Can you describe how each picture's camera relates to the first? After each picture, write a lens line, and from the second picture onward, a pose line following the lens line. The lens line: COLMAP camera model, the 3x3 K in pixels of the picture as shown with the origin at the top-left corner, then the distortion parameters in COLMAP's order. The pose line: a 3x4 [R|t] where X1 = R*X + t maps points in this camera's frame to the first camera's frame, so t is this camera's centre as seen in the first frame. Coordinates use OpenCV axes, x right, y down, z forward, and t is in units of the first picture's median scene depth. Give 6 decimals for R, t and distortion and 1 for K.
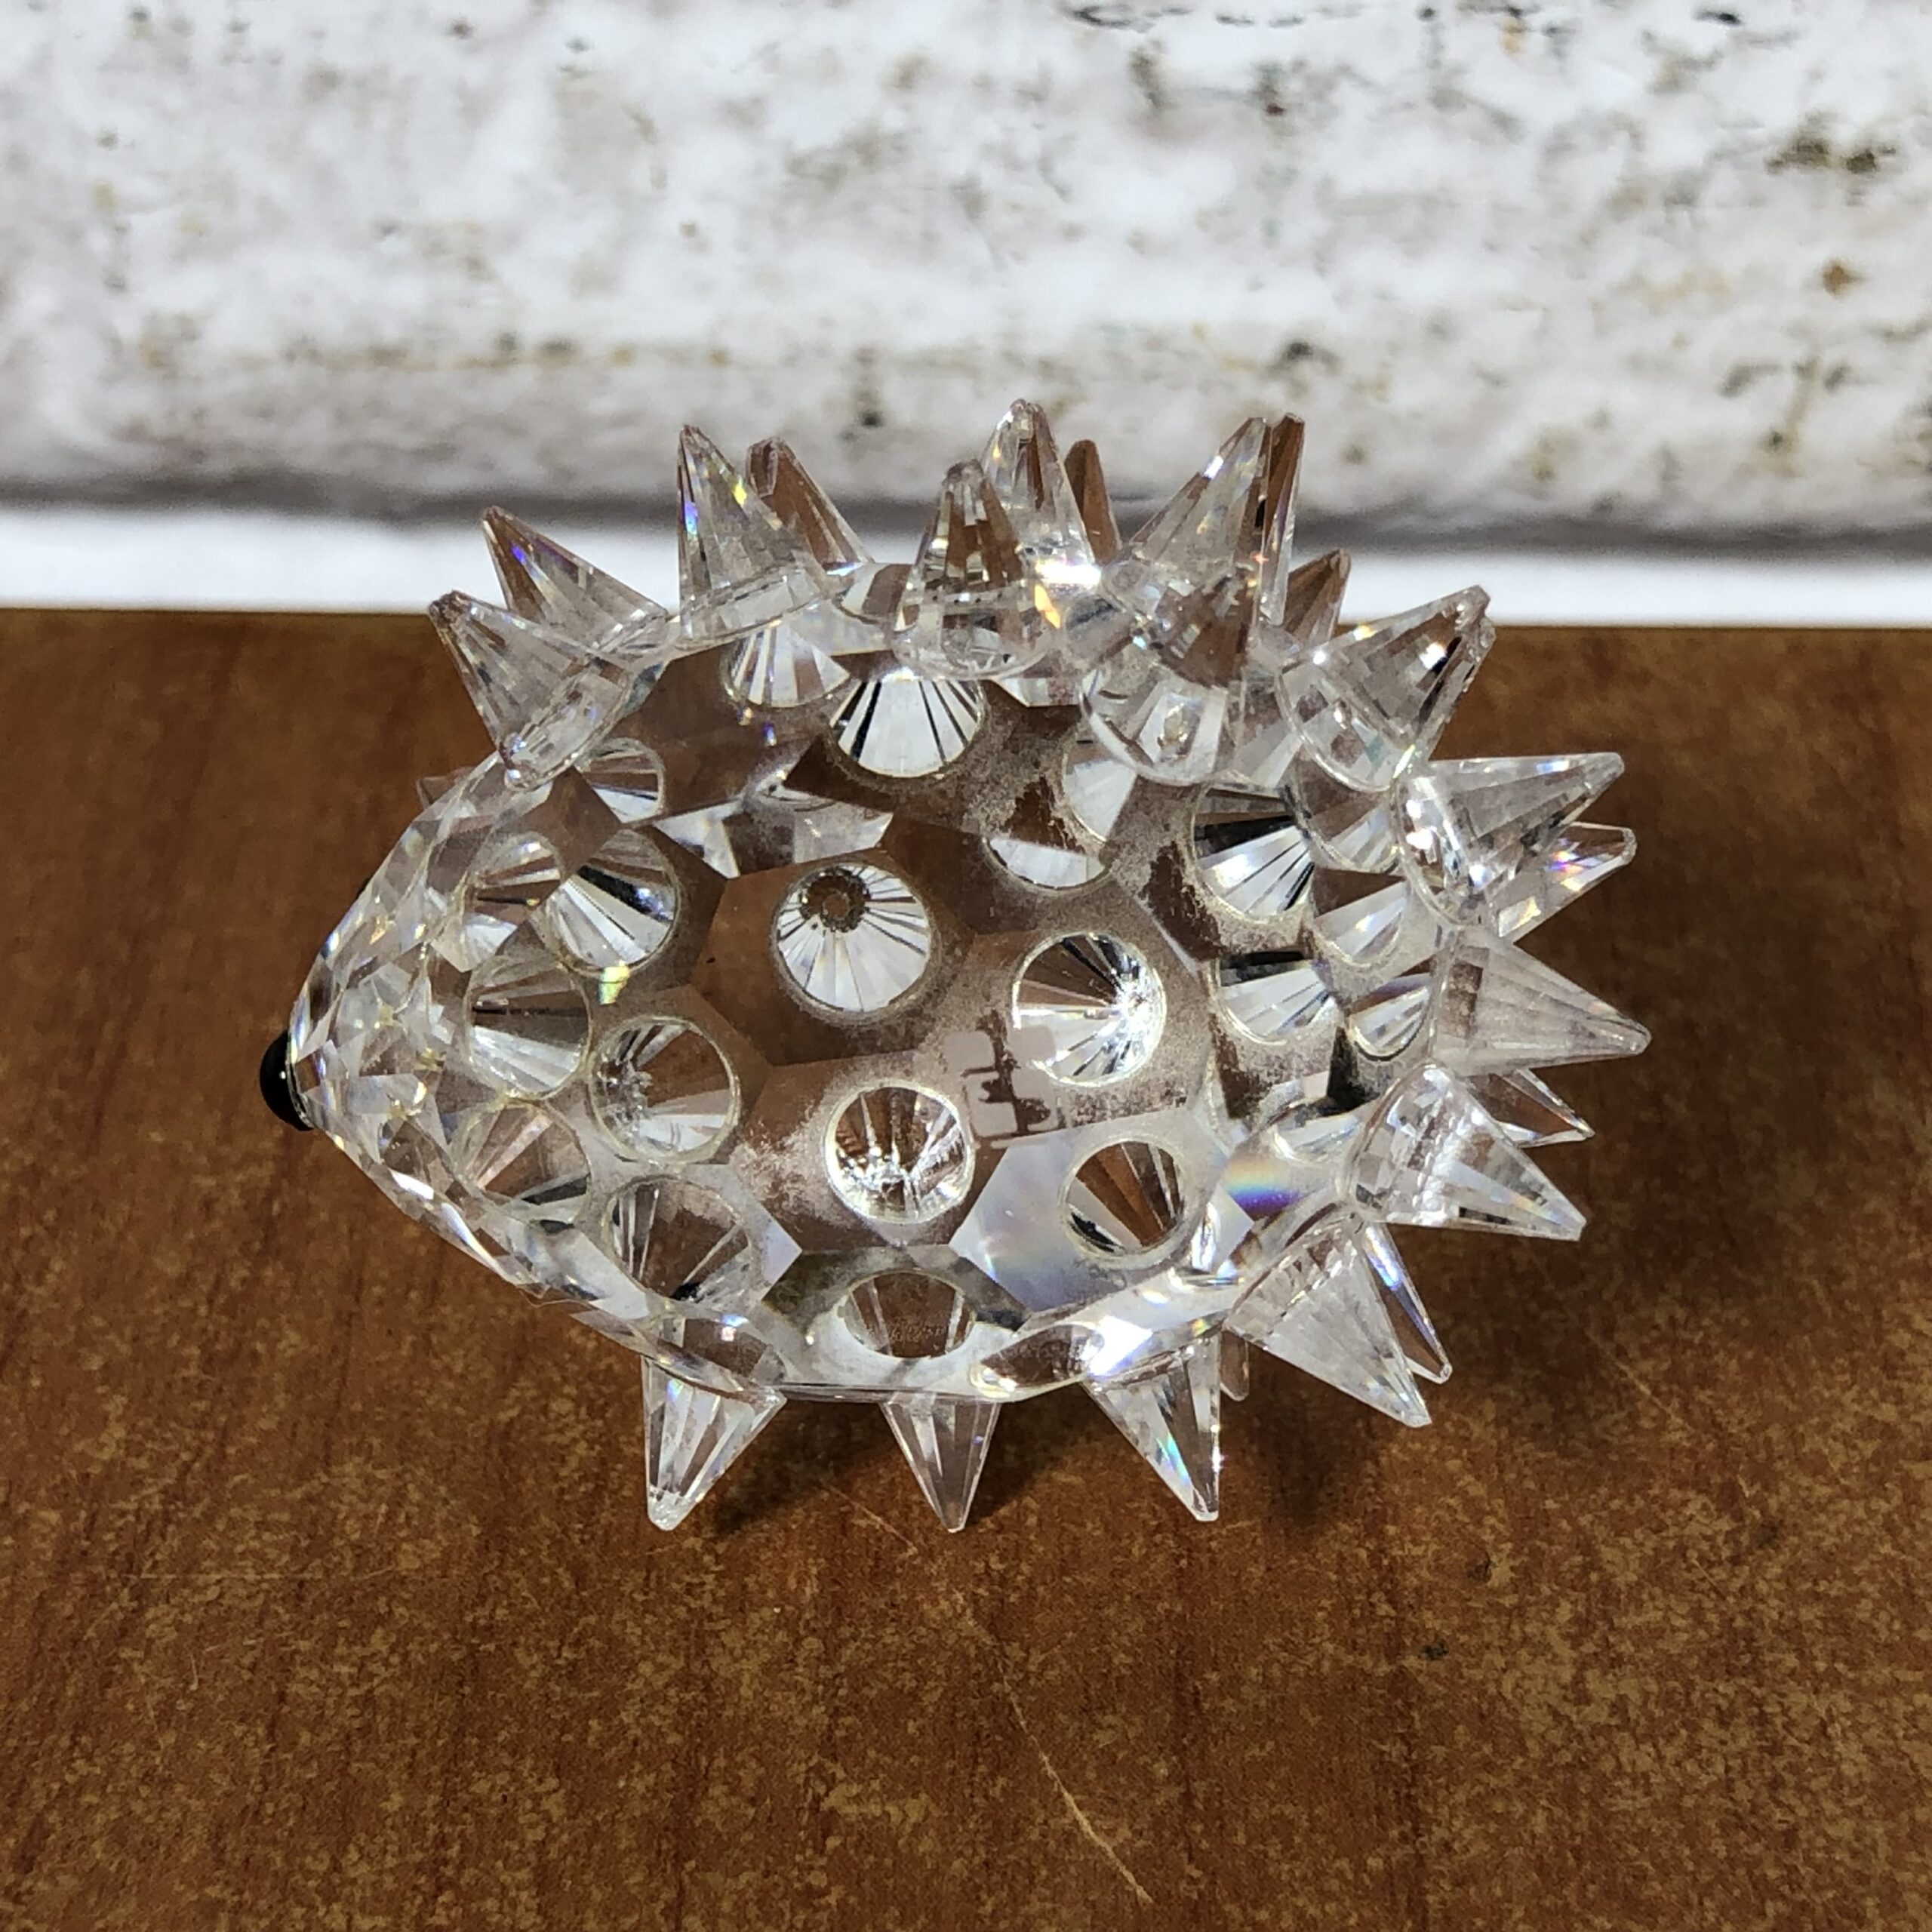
lens RADIAL K [[4788.1, 0, 1034.2], [0, 4788.1, 1009.2], [0, 0, 1]] dist [0.282108, -1.918488]
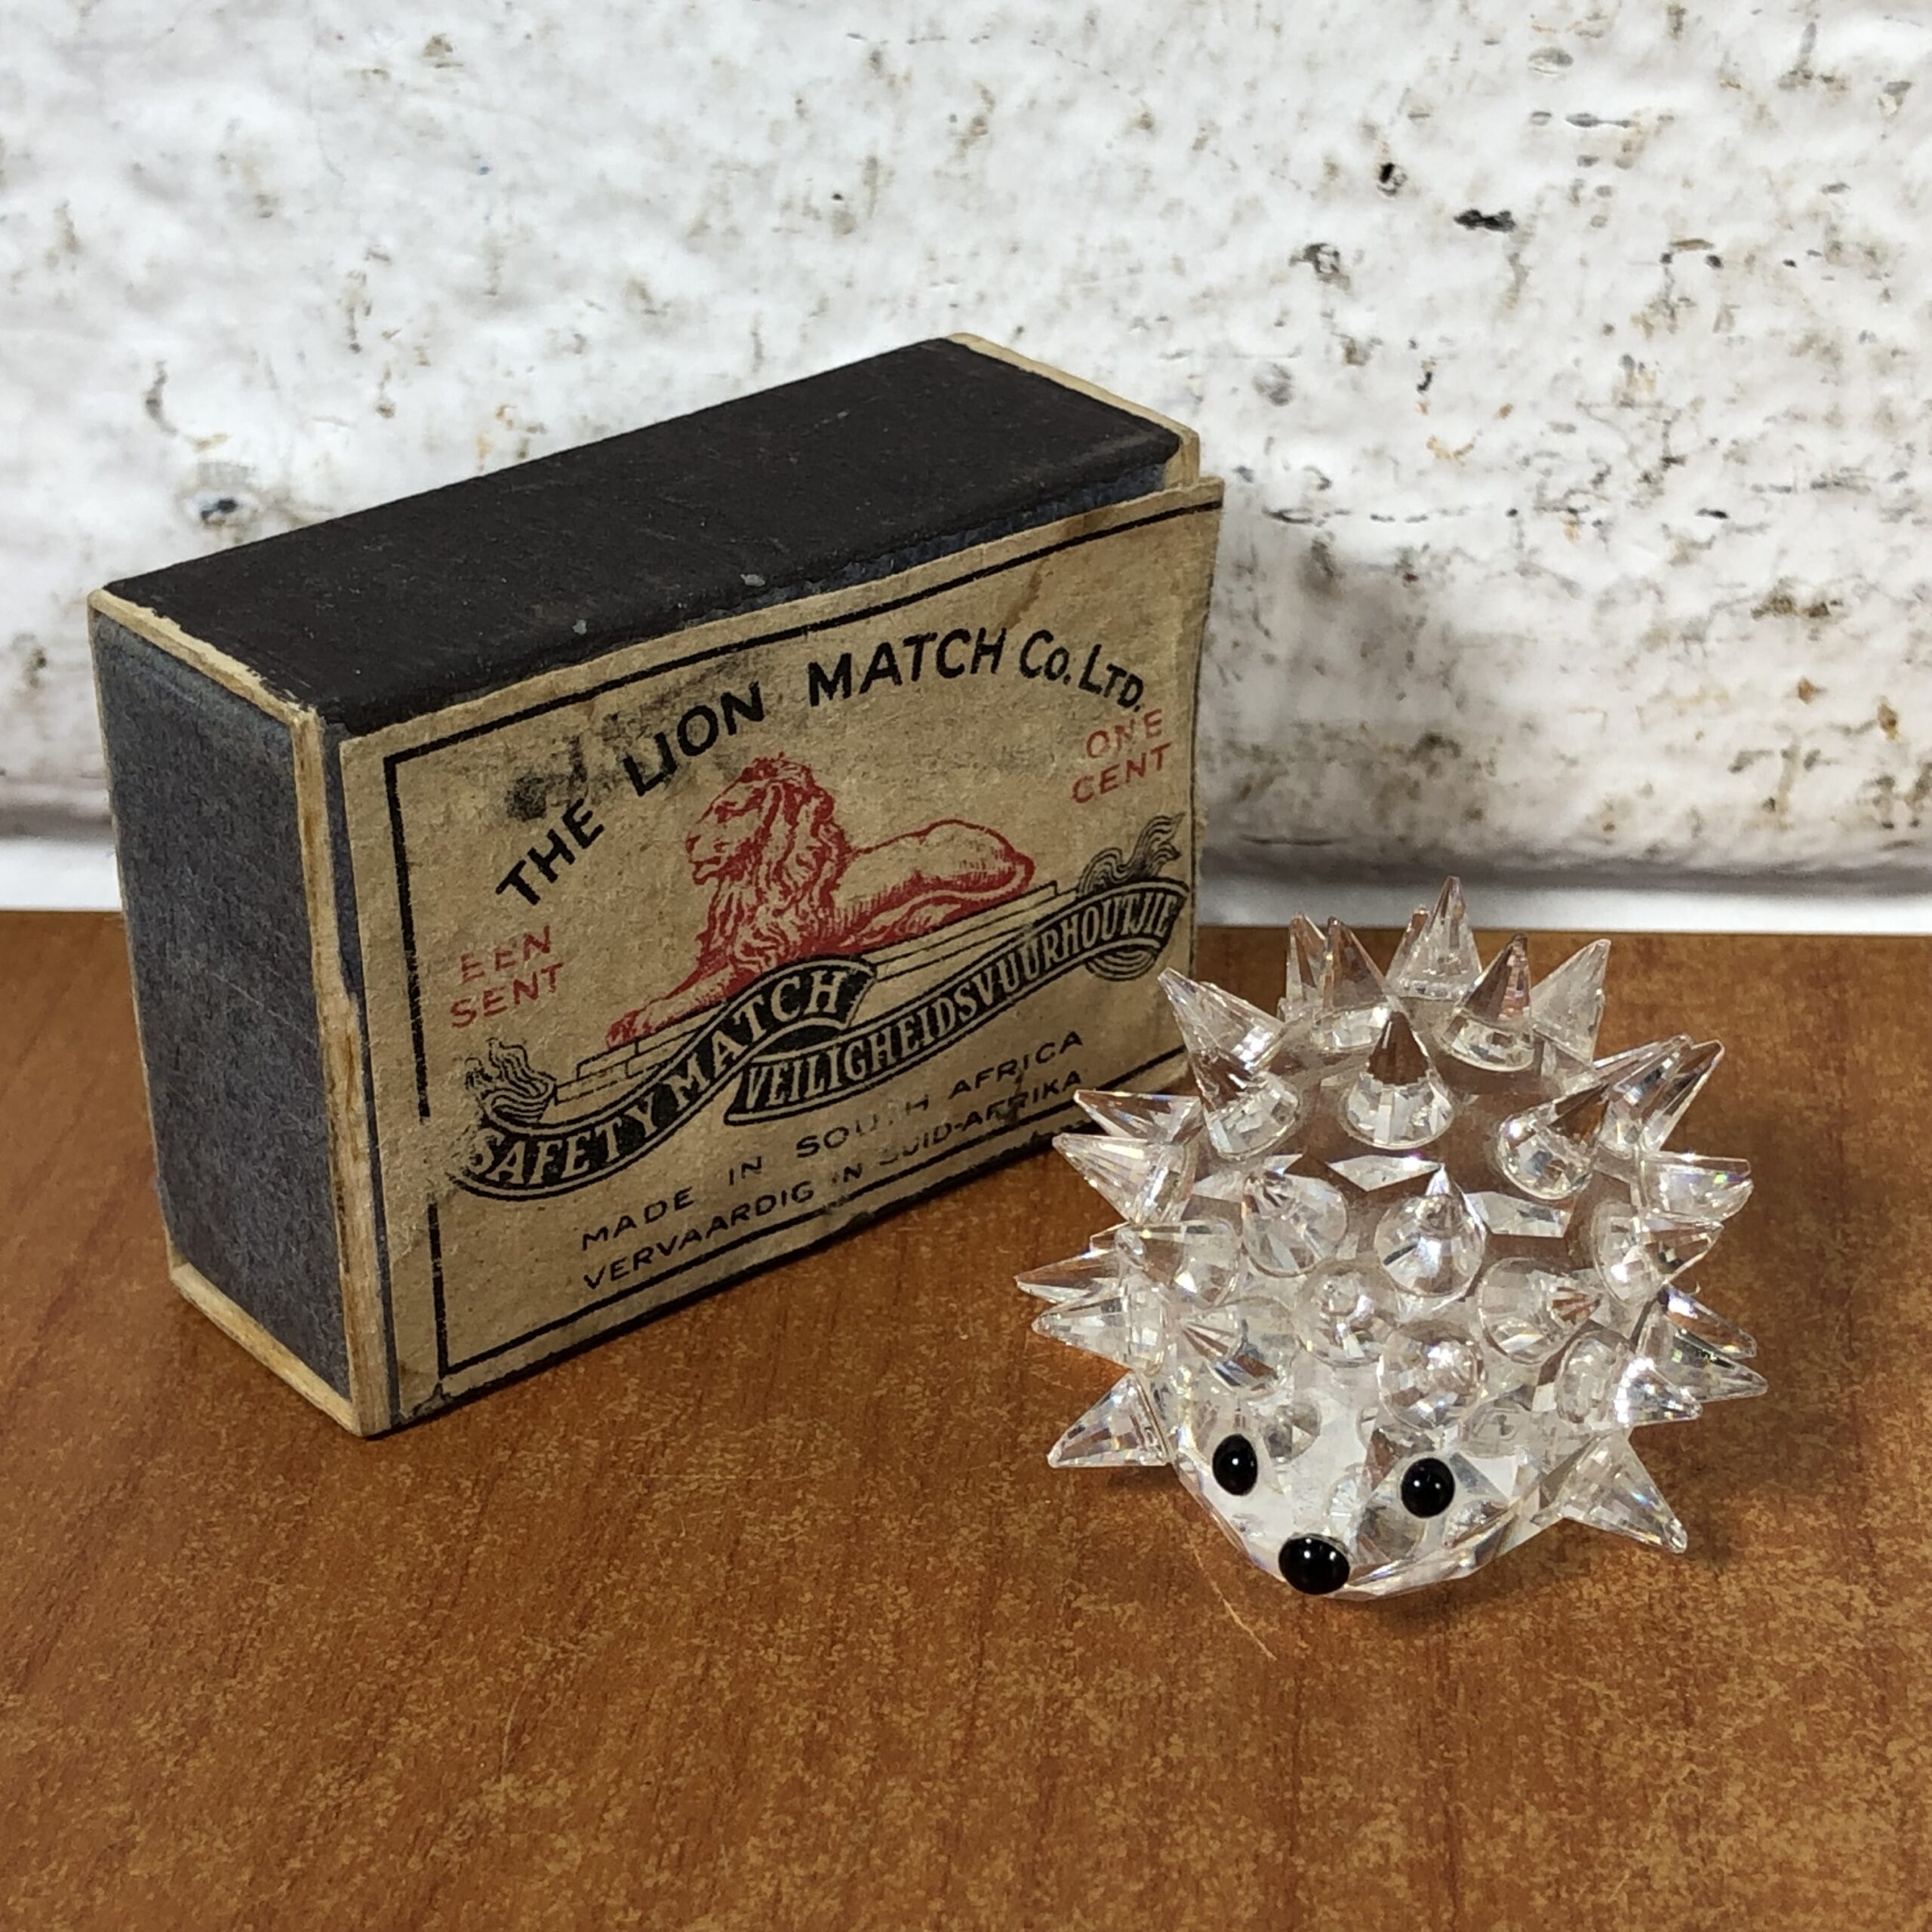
lens RADIAL K [[4819.5, 0, 966.0], [0, 4819.5, 966.0], [0, 0, 1]] dist [0.217046, -1.492258]
pose [[0.995601, 0.001956, -0.093679, 0.062994], [-0.013427, 0.992441, -0.121983, 0.134998], [0.092732, 0.122704, 0.988101, -0.544844]]
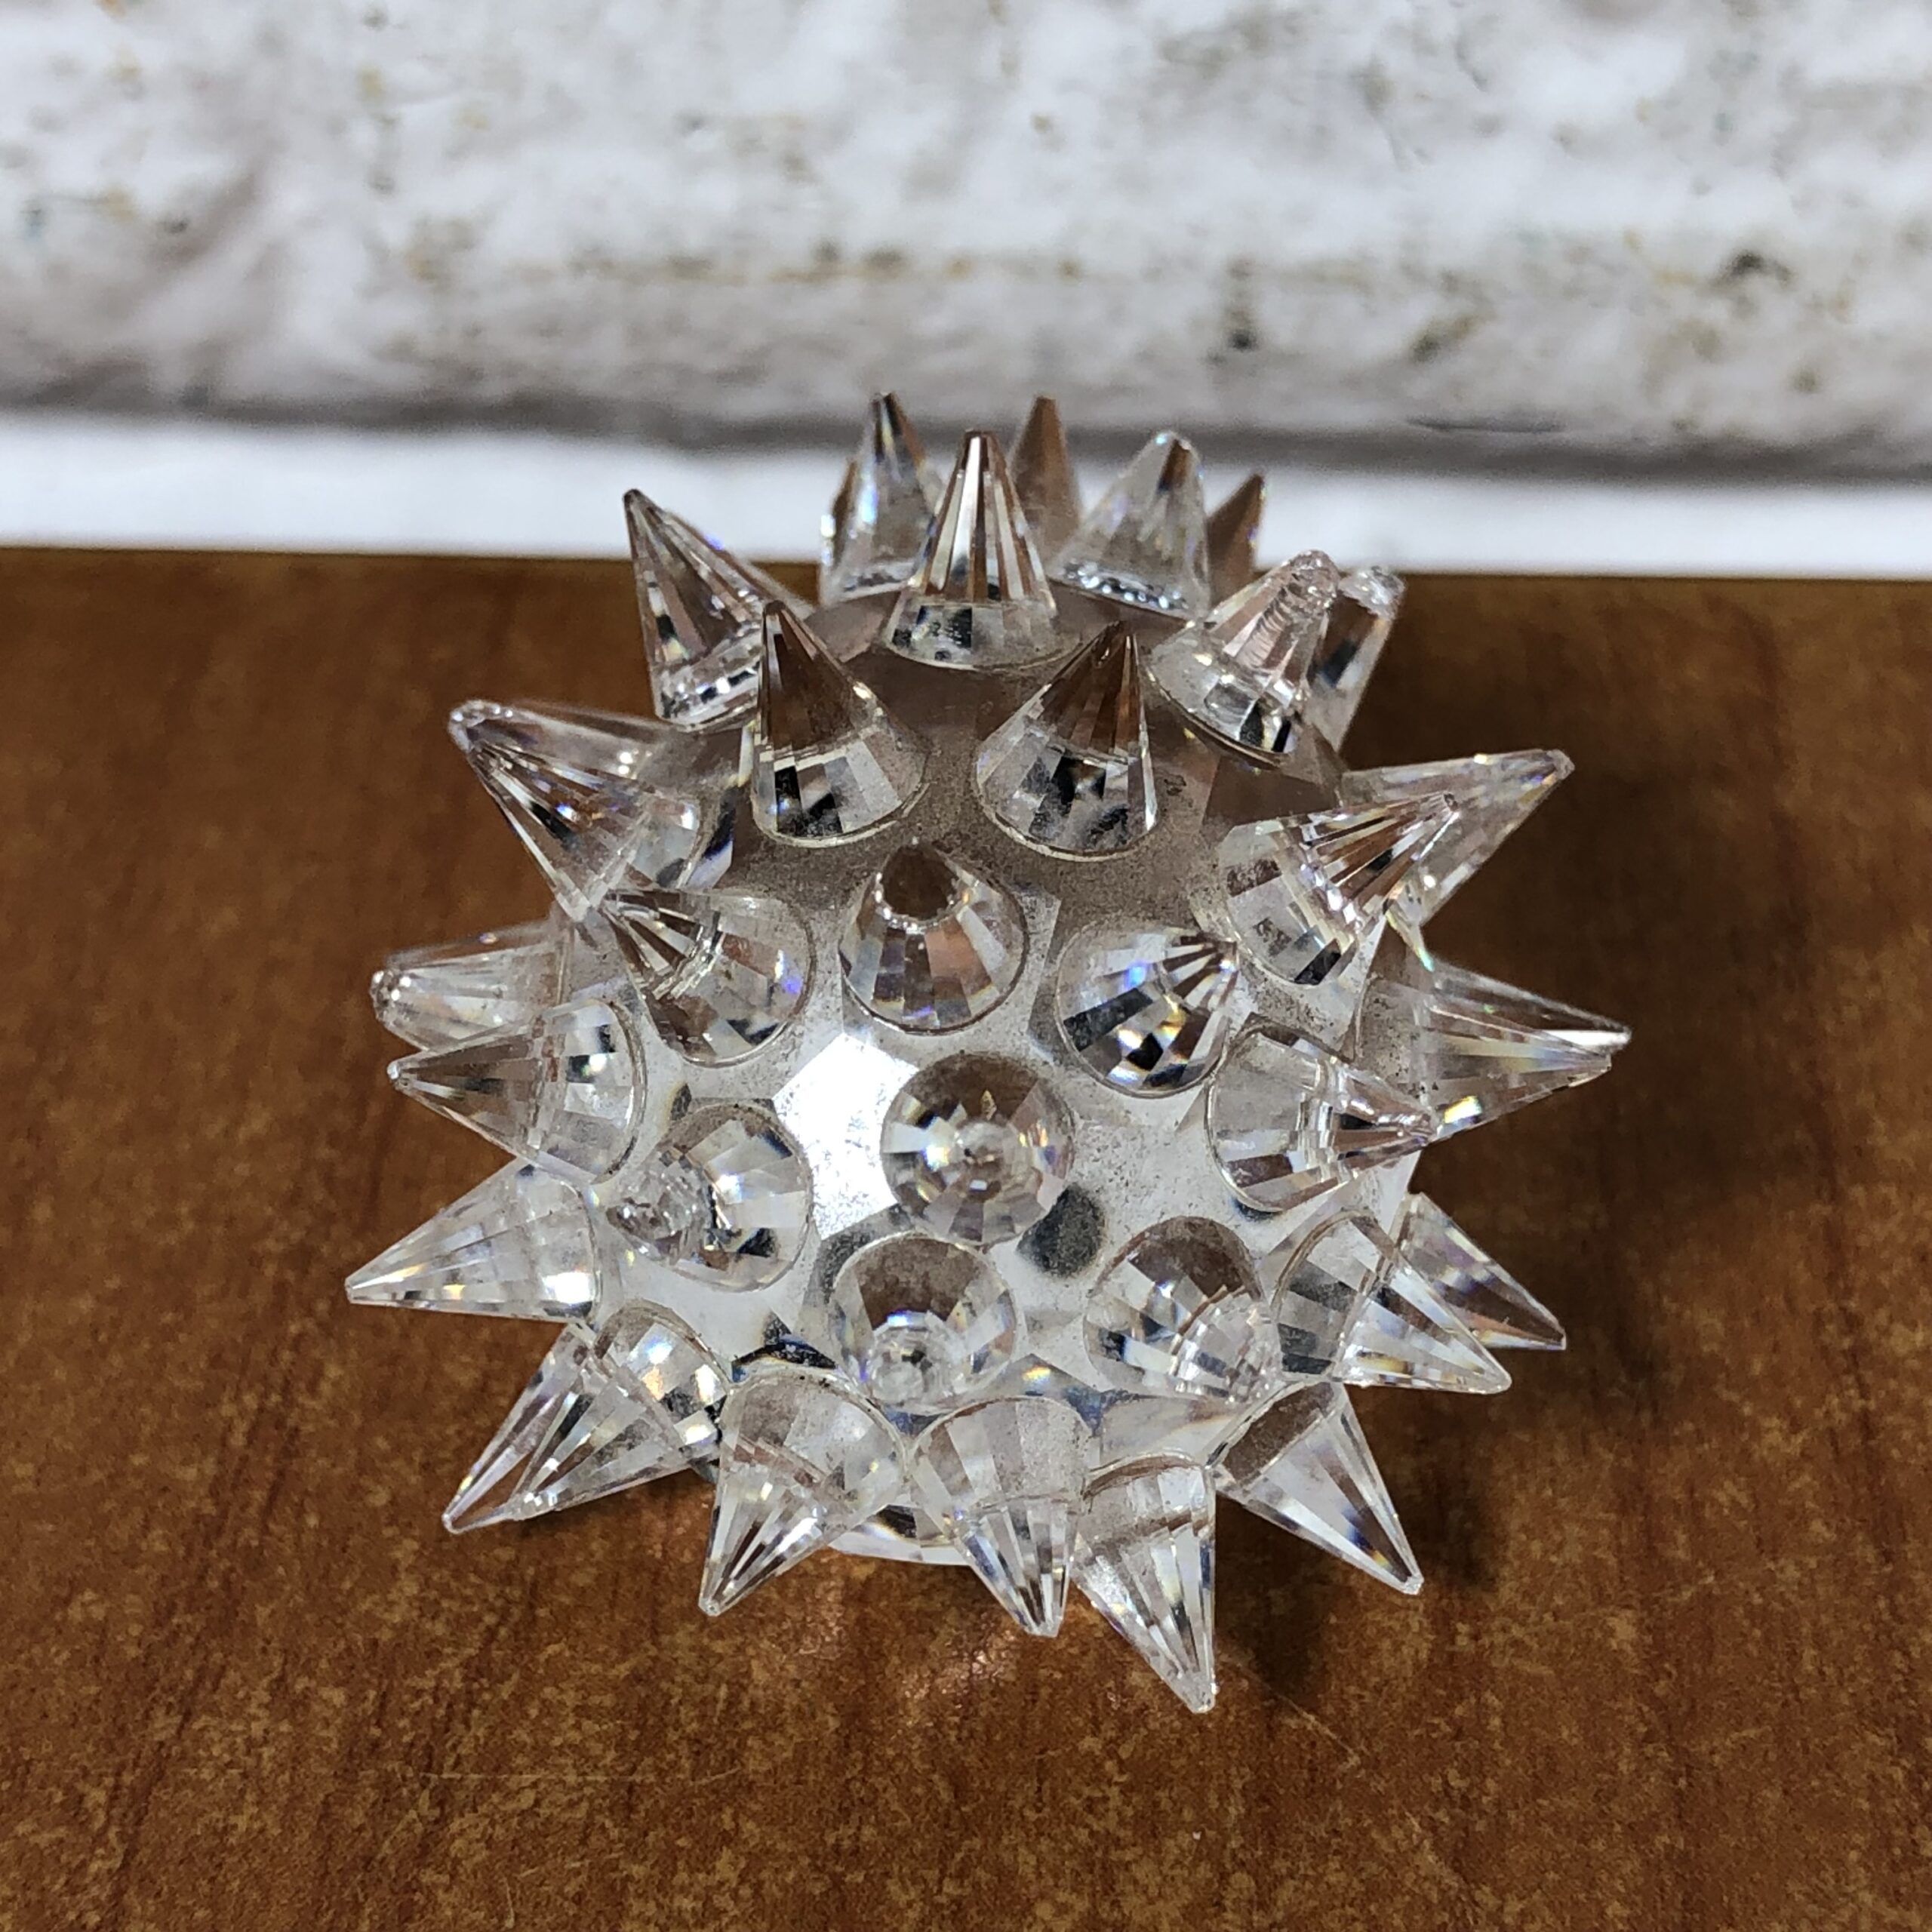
lens RADIAL K [[4819.5, 0, 966.0], [0, 4819.5, 966.0], [0, 0, 1]] dist [0.217046, -1.492258]
pose [[0.999064, 0.011795, -0.041611, -0.056419], [-0.009990, 0.999011, 0.043325, -0.057987], [0.042081, -0.042869, 0.998194, 0.154684]]
